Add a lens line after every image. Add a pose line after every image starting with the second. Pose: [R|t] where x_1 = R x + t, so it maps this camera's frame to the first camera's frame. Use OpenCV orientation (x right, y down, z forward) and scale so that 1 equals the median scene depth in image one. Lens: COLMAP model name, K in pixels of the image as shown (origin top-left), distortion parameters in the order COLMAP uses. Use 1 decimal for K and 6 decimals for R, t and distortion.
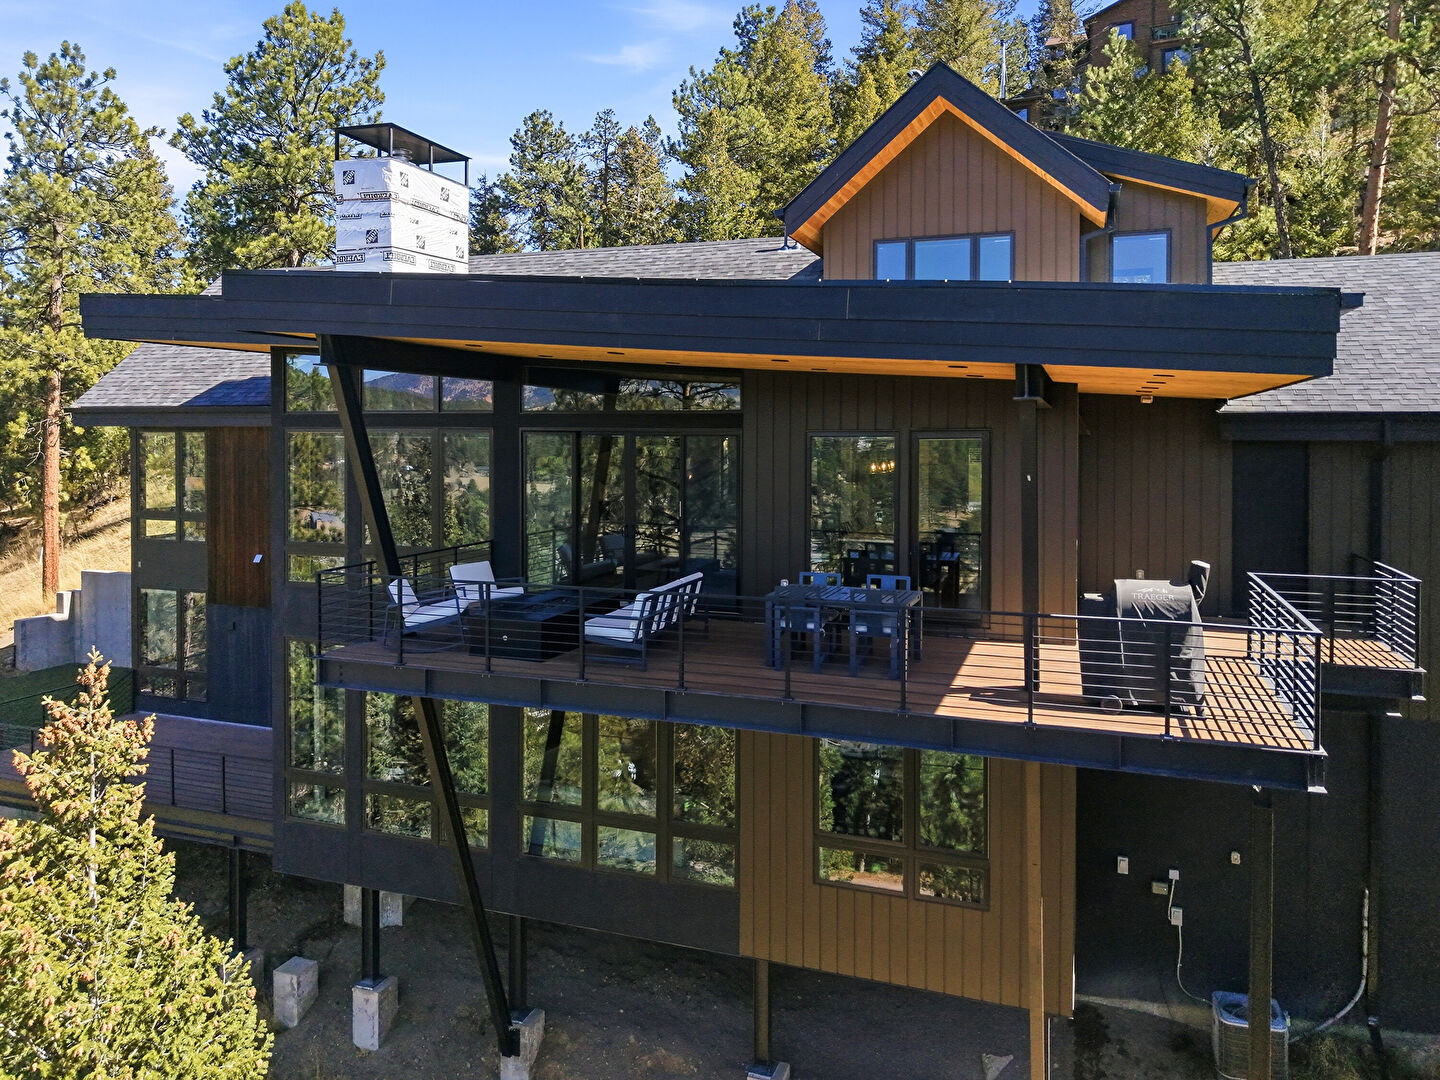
lens RADIAL K [[1003.1, 0, 726.7], [0, 1003.1, 432.7], [0, 0, 1]] dist [0.031626, -0.033828]
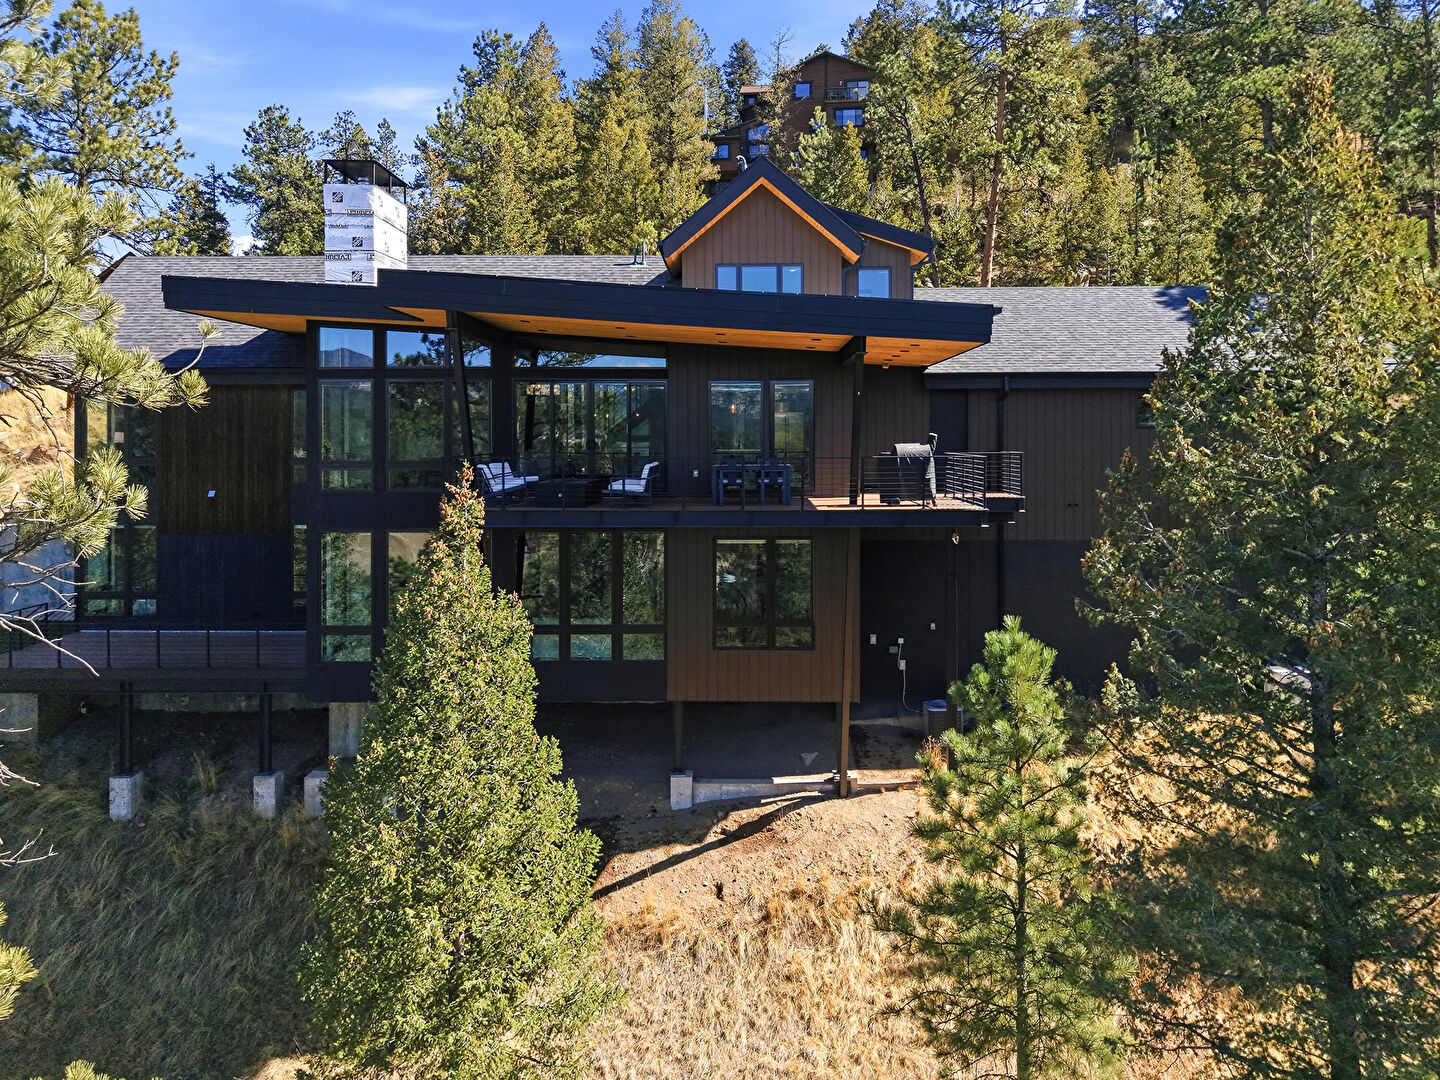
lens RADIAL K [[1019.0, 0, 719.0], [0, 1019.0, 418.1], [0, 0, 1]] dist [0.012231, -0.001094]
pose [[0.949091, 0.000774, 0.315000, -0.340358], [0.005067, 0.999830, -0.017723, 0.072414], [-0.314960, 0.018417, 0.948926, -0.477385]]
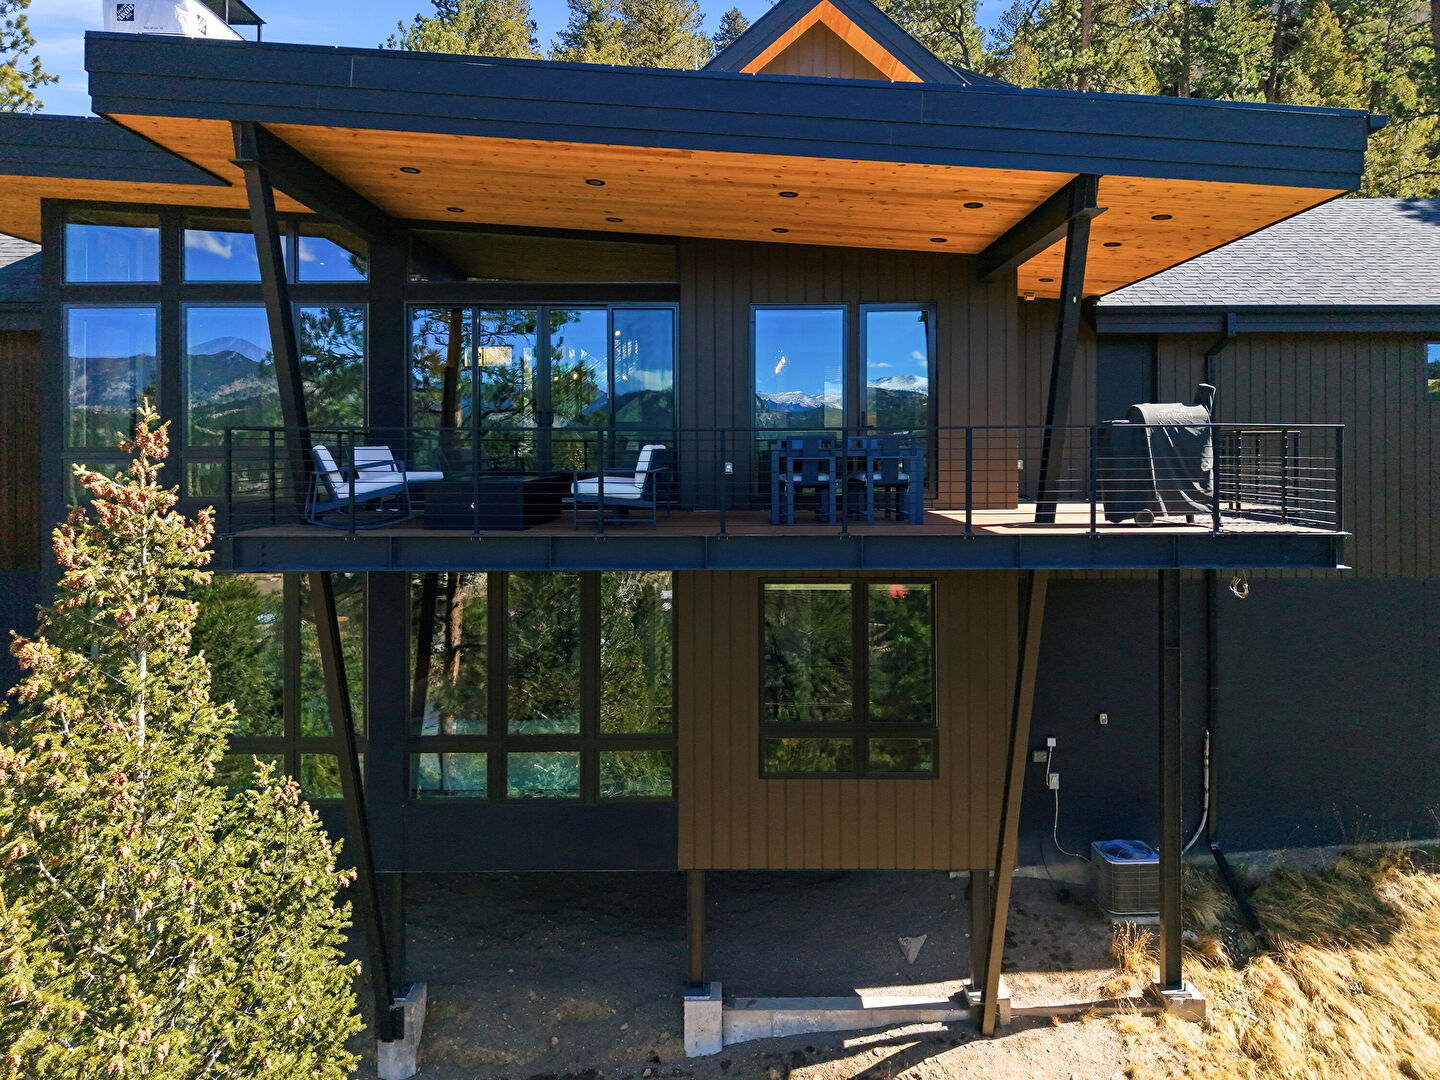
lens RADIAL K [[1011.4, 0, 721.0], [0, 1011.4, 436.9], [0, 0, 1]] dist [-0.001370, -0.003064]
pose [[0.942105, 0.000289, 0.335318, -0.207836], [0.005439, 0.999855, -0.016141, 0.109342], [-0.335274, 0.017030, 0.941967, 0.087046]]
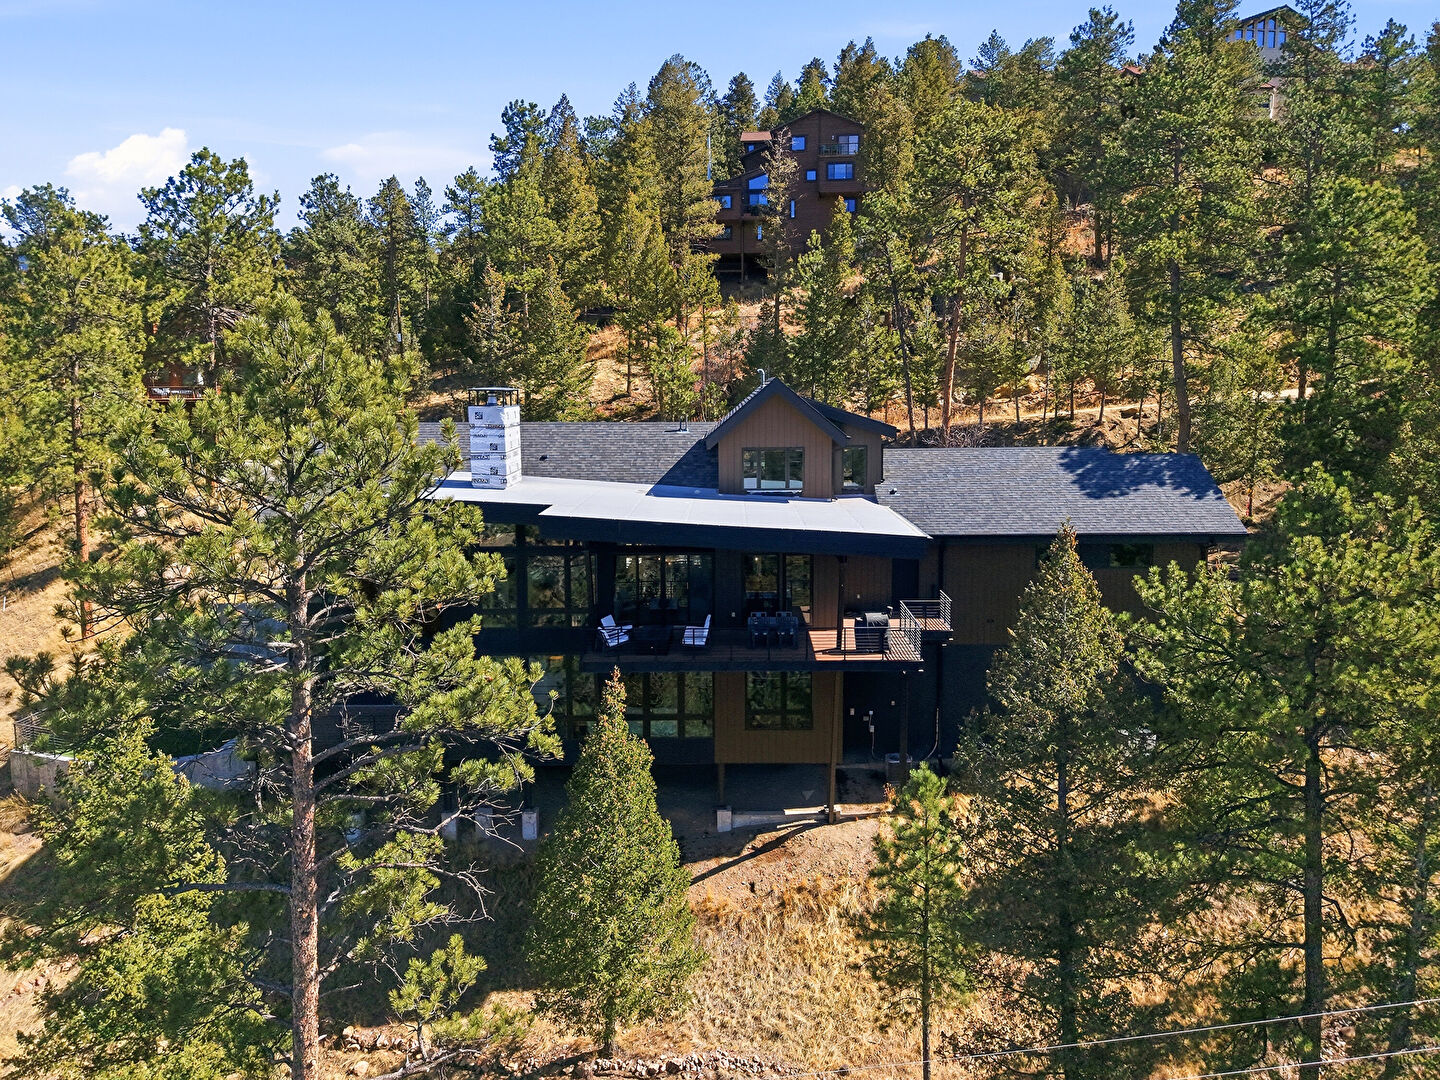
lens RADIAL K [[1016.8, 0, 720.4], [0, 1016.8, 468.1], [0, 0, 1]] dist [0.049396, -0.096738]
pose [[0.945198, -0.036235, 0.324480, -0.604964], [0.008849, 0.996300, 0.085482, -0.331252], [-0.326377, -0.077926, 0.942022, -1.036890]]
